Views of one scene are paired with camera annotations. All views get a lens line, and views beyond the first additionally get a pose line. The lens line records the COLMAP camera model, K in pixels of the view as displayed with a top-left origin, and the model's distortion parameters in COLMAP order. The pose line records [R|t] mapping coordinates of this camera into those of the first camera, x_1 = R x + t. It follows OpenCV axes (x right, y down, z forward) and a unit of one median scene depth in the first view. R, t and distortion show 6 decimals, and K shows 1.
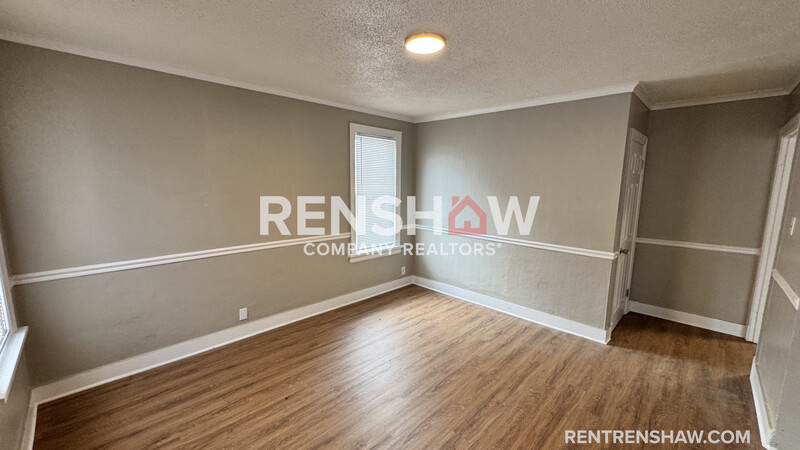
lens RADIAL K [[320.5, 0, 394.9], [0, 320.5, 222.7], [0, 0, 1]] dist [0.000483, -0.000092]
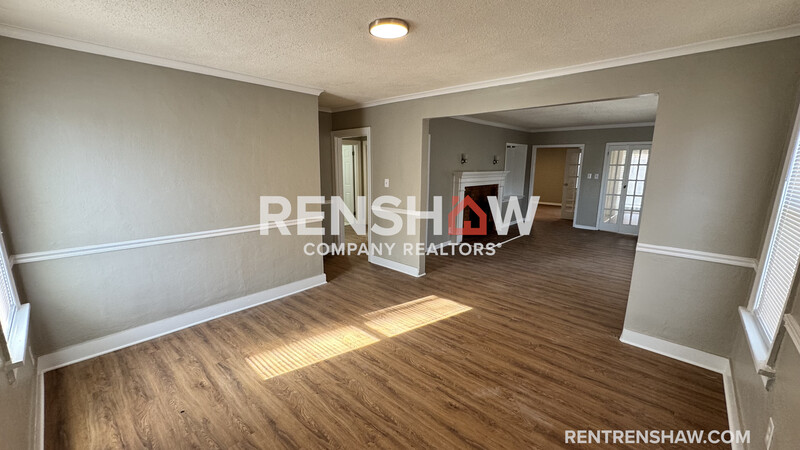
lens RADIAL K [[320.5, 0, 401.8], [0, 320.5, 226.2], [0, 0, 1]] dist [0.000483, -0.000092]
pose [[-0.042168, -0.203830, 0.978098, -0.739444], [0.128948, 0.969670, 0.207633, -0.112592], [-0.990754, 0.134880, -0.014606, 0.771181]]
